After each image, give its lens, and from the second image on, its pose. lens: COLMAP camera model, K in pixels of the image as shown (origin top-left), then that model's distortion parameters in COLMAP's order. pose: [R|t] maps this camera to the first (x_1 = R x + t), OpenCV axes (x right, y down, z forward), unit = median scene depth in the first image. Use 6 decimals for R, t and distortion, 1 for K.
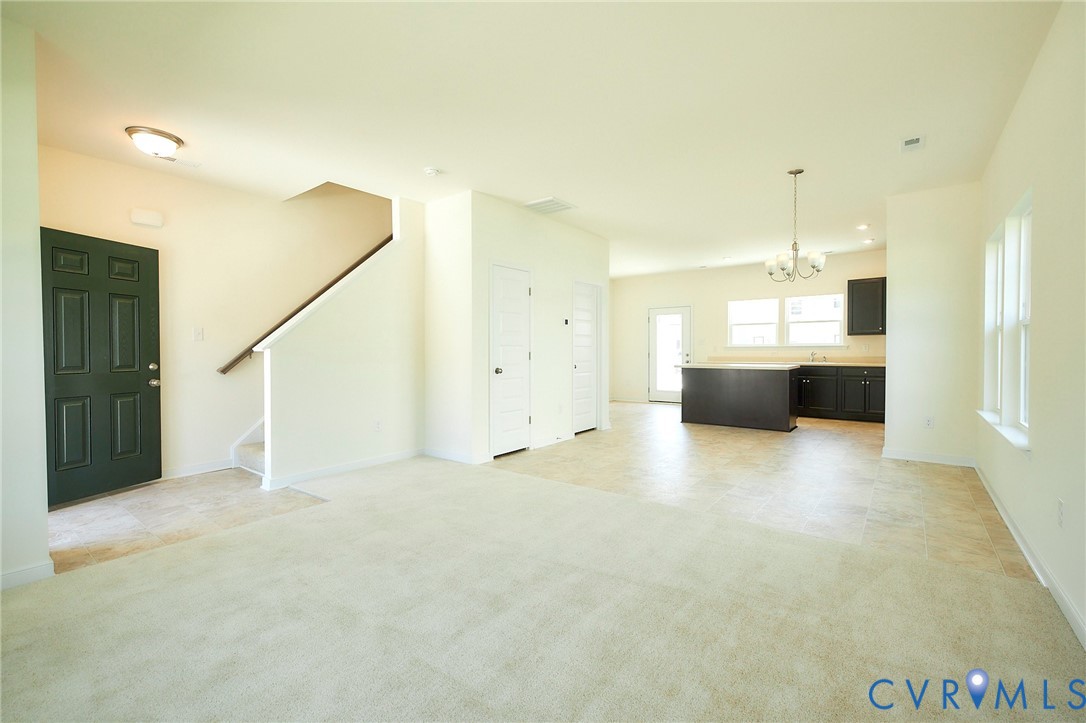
lens RADIAL K [[468.4, 0, 534.3], [0, 468.4, 359.4], [0, 0, 1]] dist [0.003823, 0.000368]
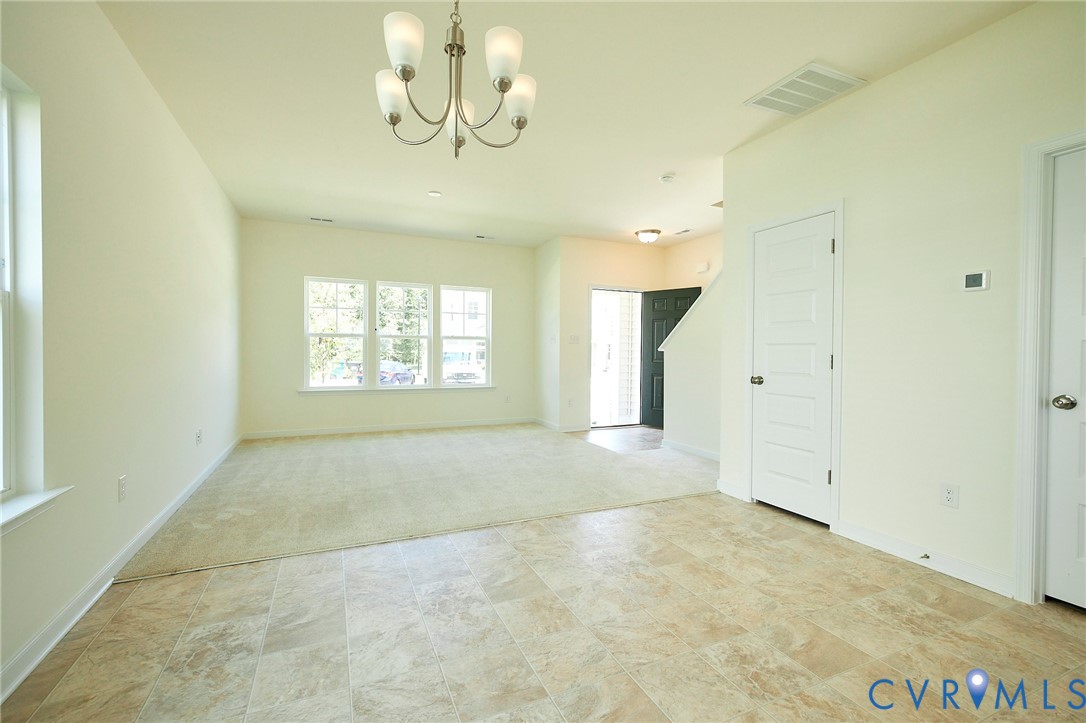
lens RADIAL K [[468.4, 0, 534.3], [0, 468.4, 359.4], [0, 0, 1]] dist [0.003823, 0.000368]
pose [[-0.468793, 0.018444, -0.883116, 1.047897], [-0.022309, 0.999216, 0.032711, -0.034350], [0.883026, 0.035036, -0.468014, 1.535884]]
